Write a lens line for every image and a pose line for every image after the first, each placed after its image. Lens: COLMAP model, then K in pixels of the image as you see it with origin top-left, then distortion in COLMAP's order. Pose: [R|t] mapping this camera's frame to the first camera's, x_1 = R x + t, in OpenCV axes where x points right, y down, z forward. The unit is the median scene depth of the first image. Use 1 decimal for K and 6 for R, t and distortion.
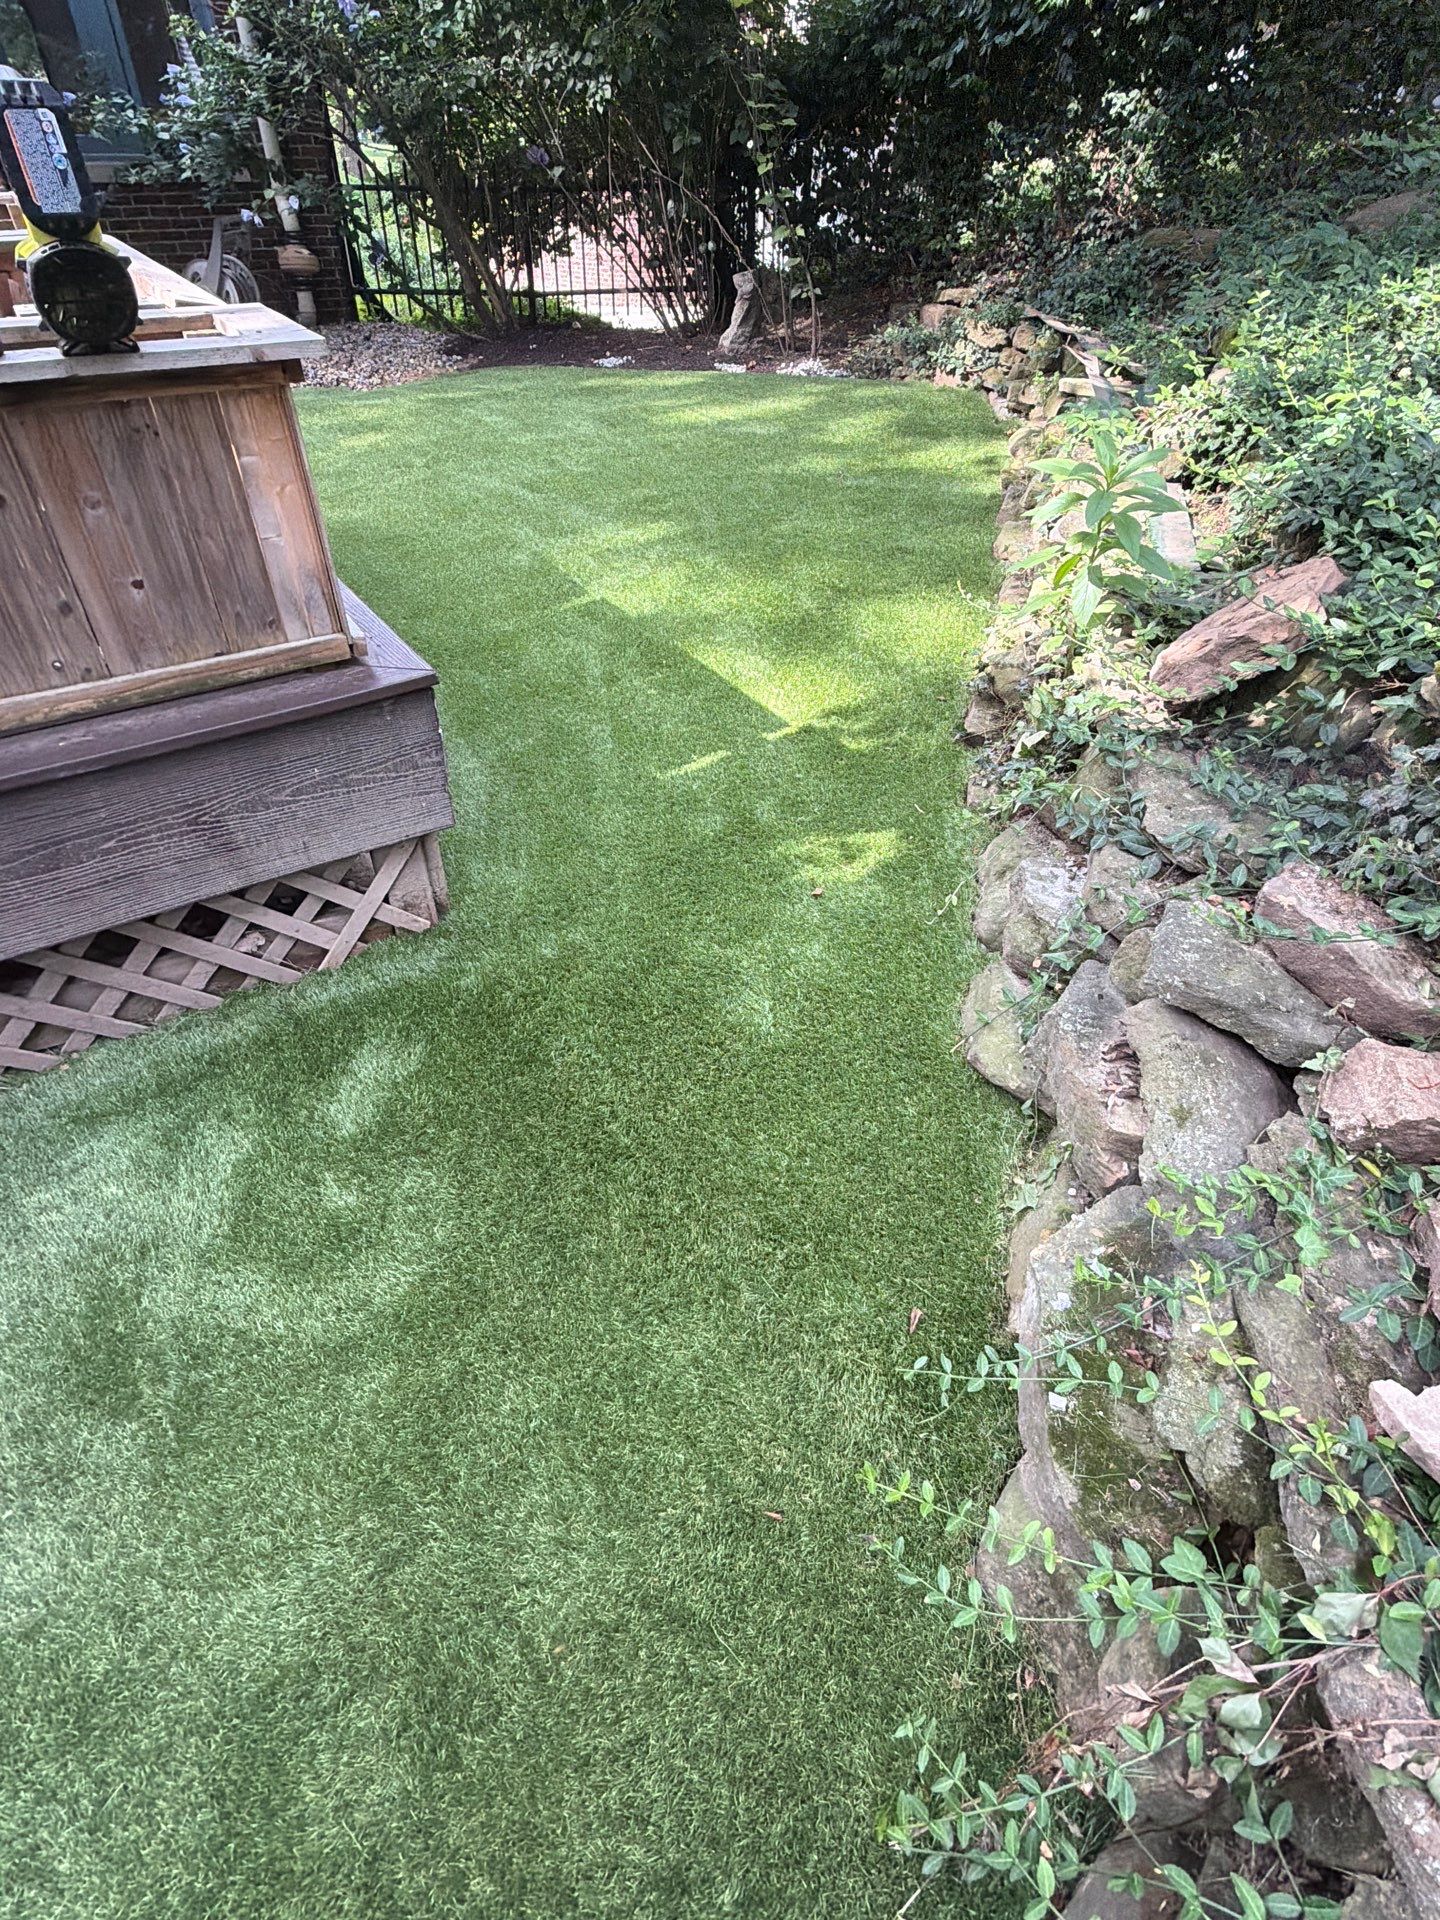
lens RADIAL K [[991.4, 0, 720.9], [0, 991.4, 965.1], [0, 0, 1]] dist [0.002076, -0.001276]
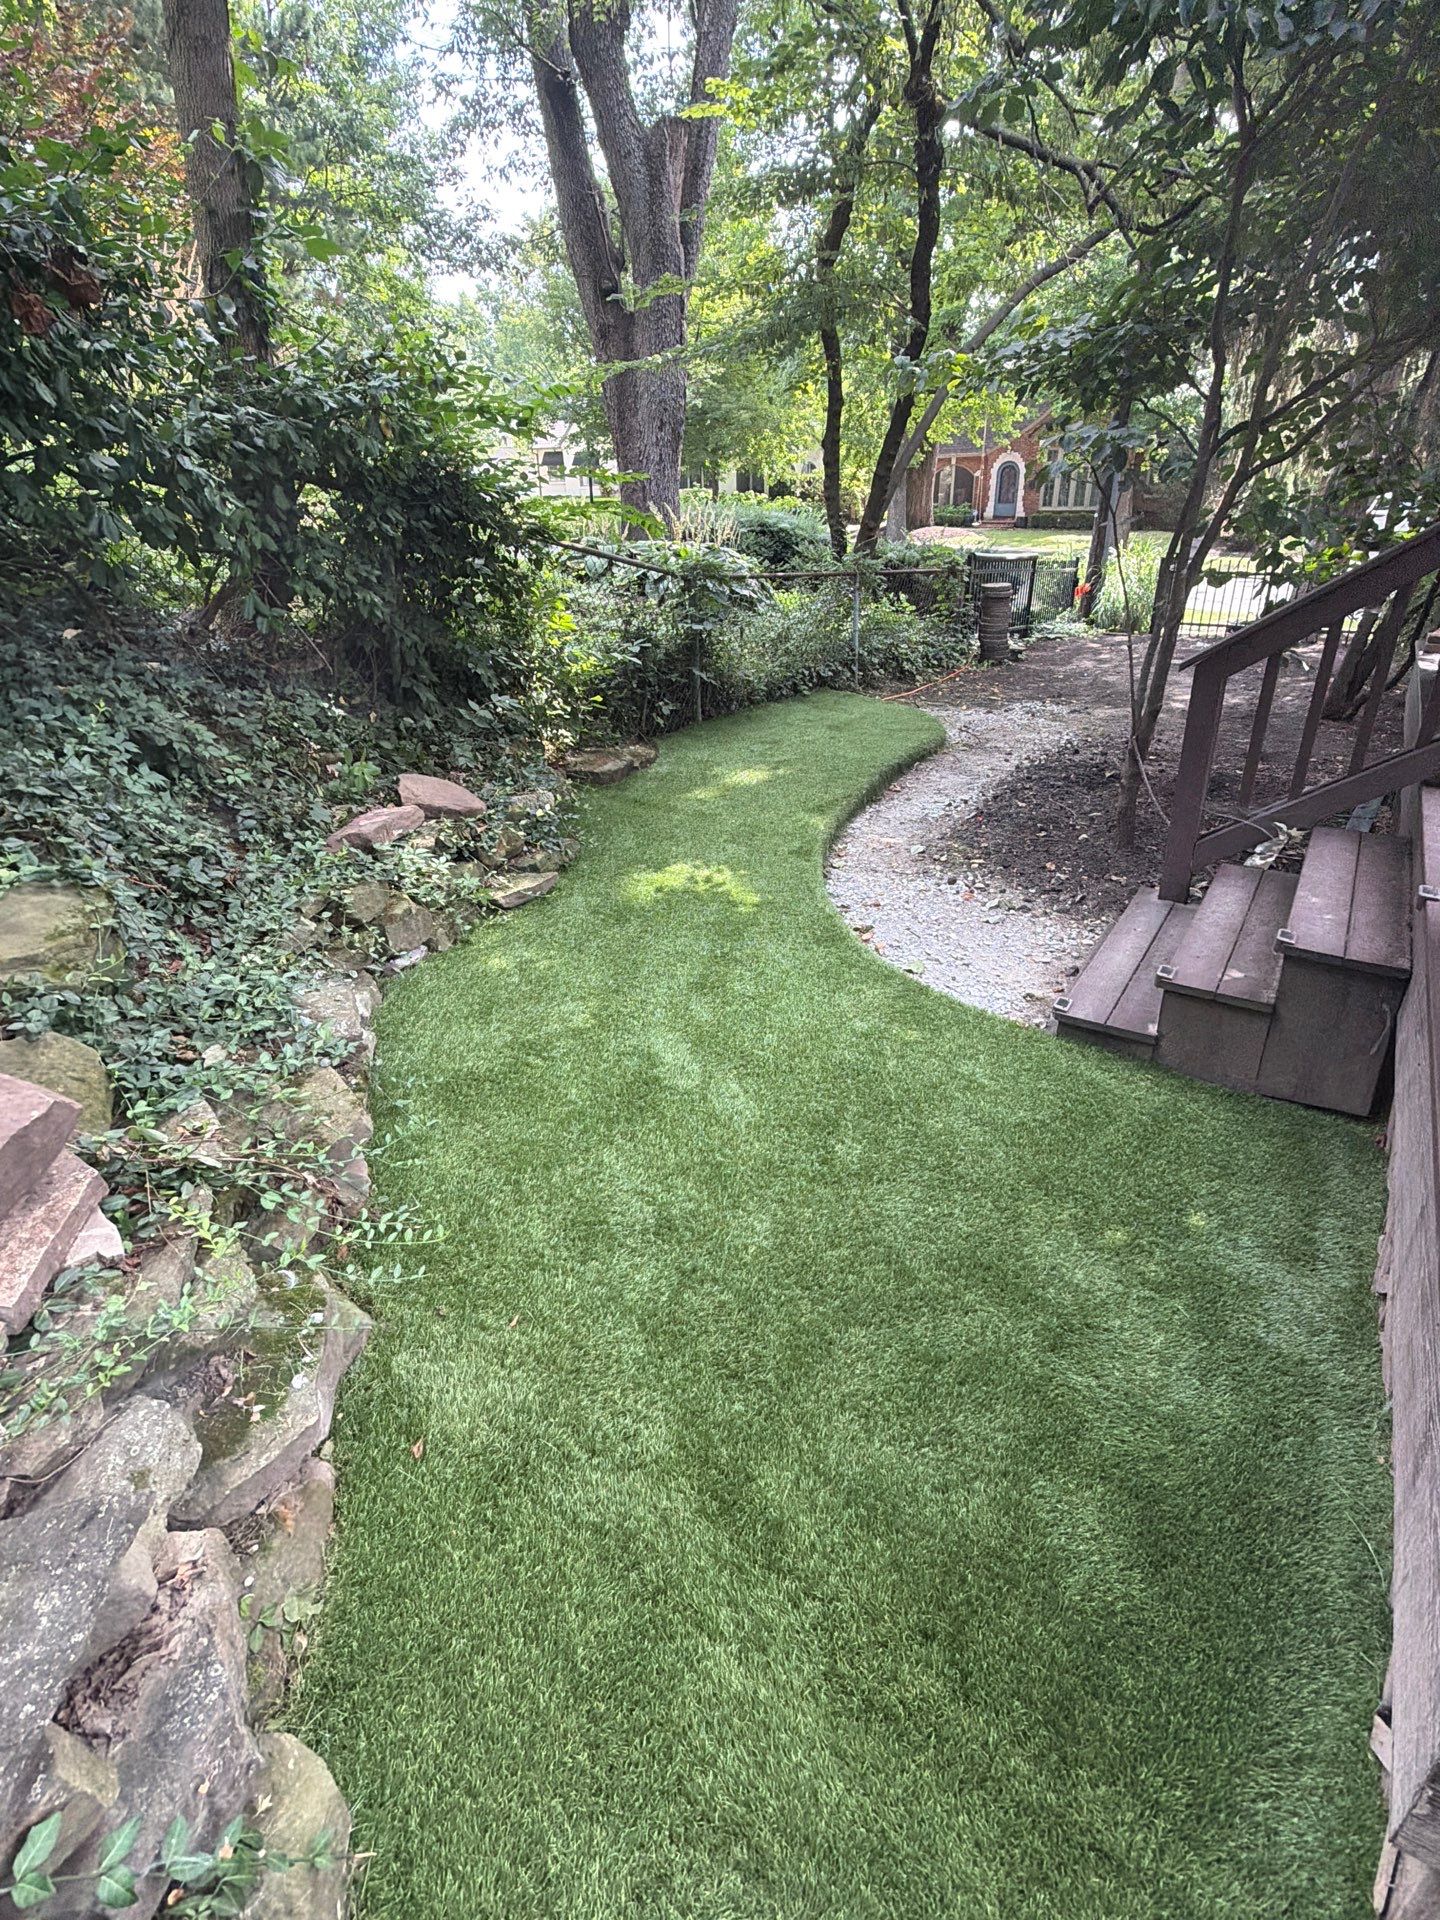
lens RADIAL K [[991.4, 0, 725.5], [0, 991.4, 962.4], [0, 0, 1]] dist [0.002076, -0.001276]
pose [[-0.902884, 0.182815, -0.389074, 0.105987], [-0.285195, 0.422480, 0.860334, -0.480664], [0.321658, 0.887744, -0.329313, 0.478369]]
